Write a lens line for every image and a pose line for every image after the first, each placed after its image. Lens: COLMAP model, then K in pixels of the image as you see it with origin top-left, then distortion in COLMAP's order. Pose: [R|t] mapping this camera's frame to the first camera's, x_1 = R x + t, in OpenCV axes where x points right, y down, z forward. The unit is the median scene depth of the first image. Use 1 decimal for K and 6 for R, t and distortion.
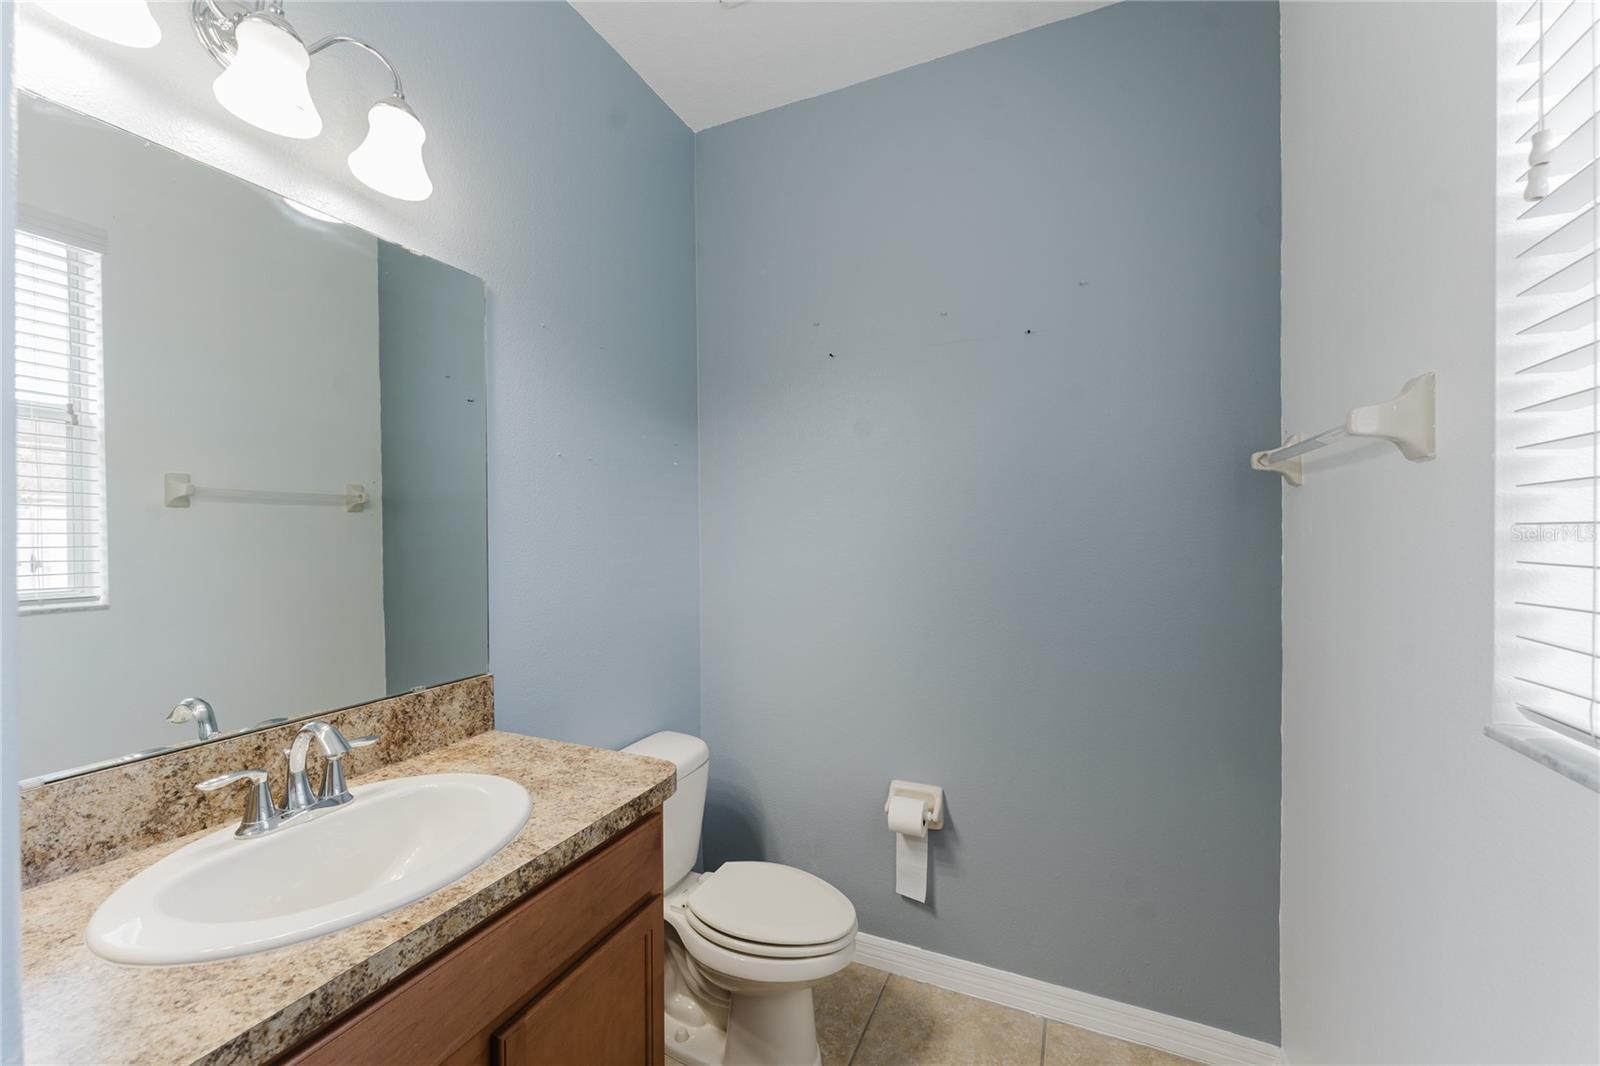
lens RADIAL K [[636.0, 0, 803.7], [0, 636.0, 532.1], [0, 0, 1]] dist [0.000129, 0.000314]
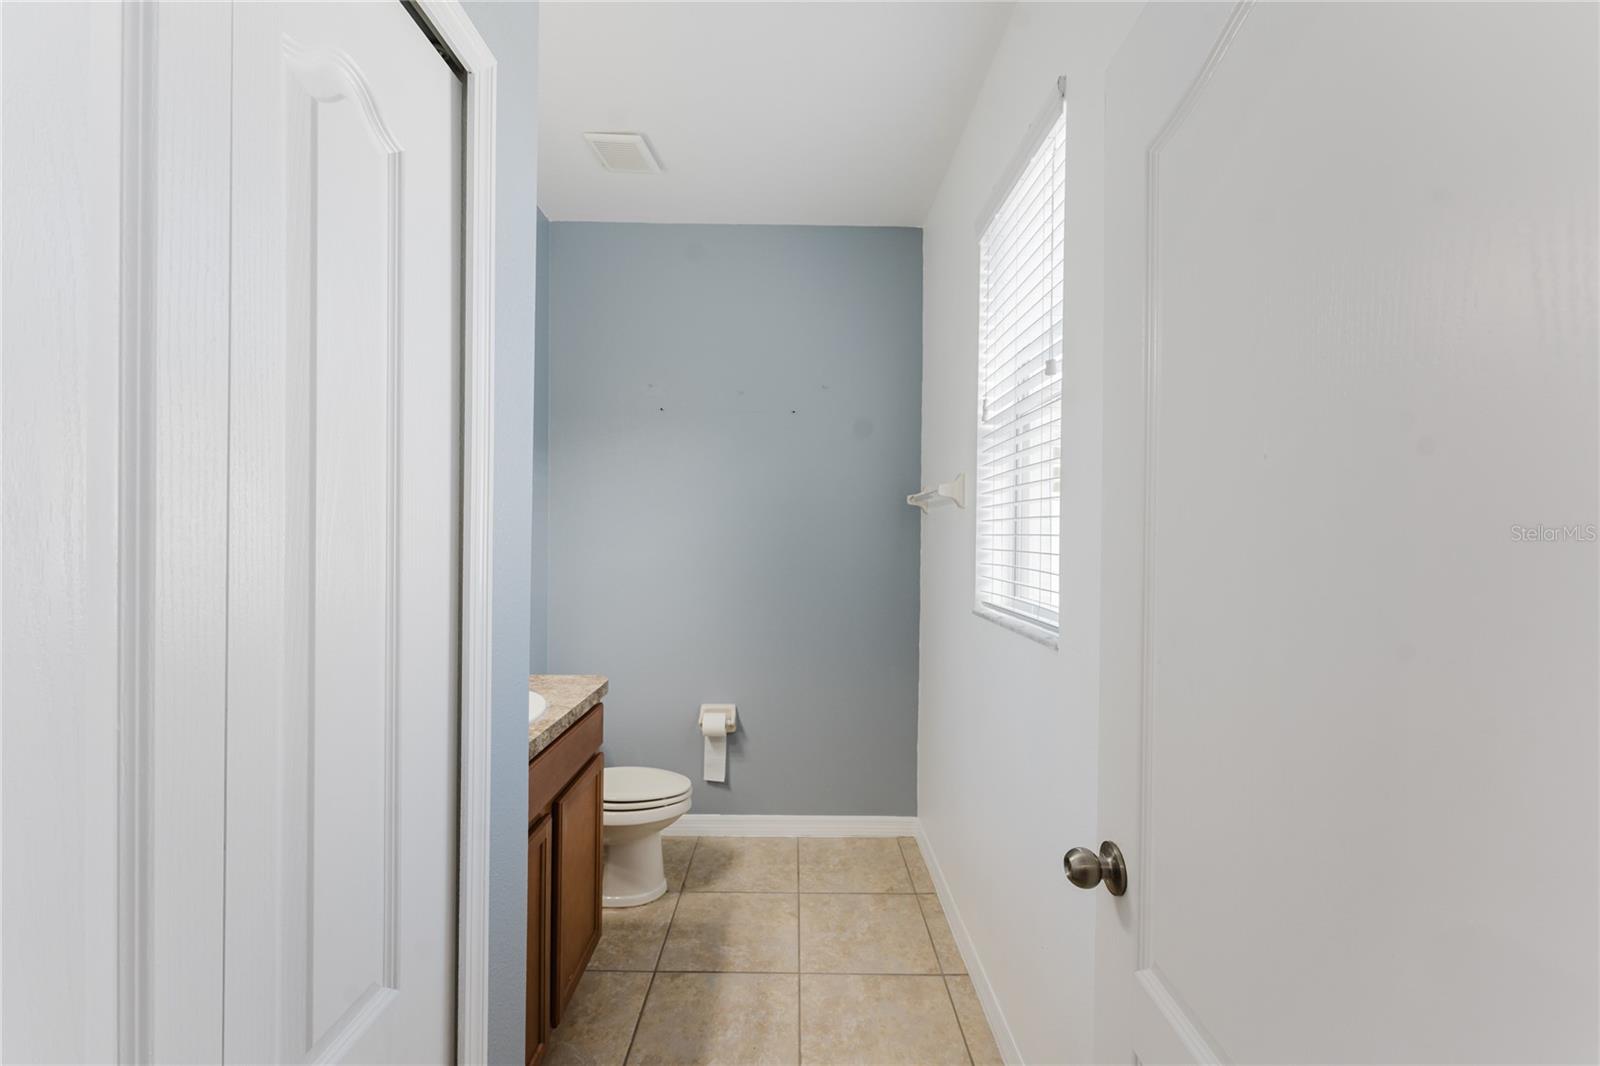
lens RADIAL K [[636.0, 0, 799.2], [0, 636.0, 535.6], [0, 0, 1]] dist [0.000129, 0.000314]
pose [[0.911666, 0.012442, 0.410743, -0.304872], [-0.012000, 0.999921, -0.003654, 0.003990], [-0.410756, -0.001597, 0.911744, -0.496723]]
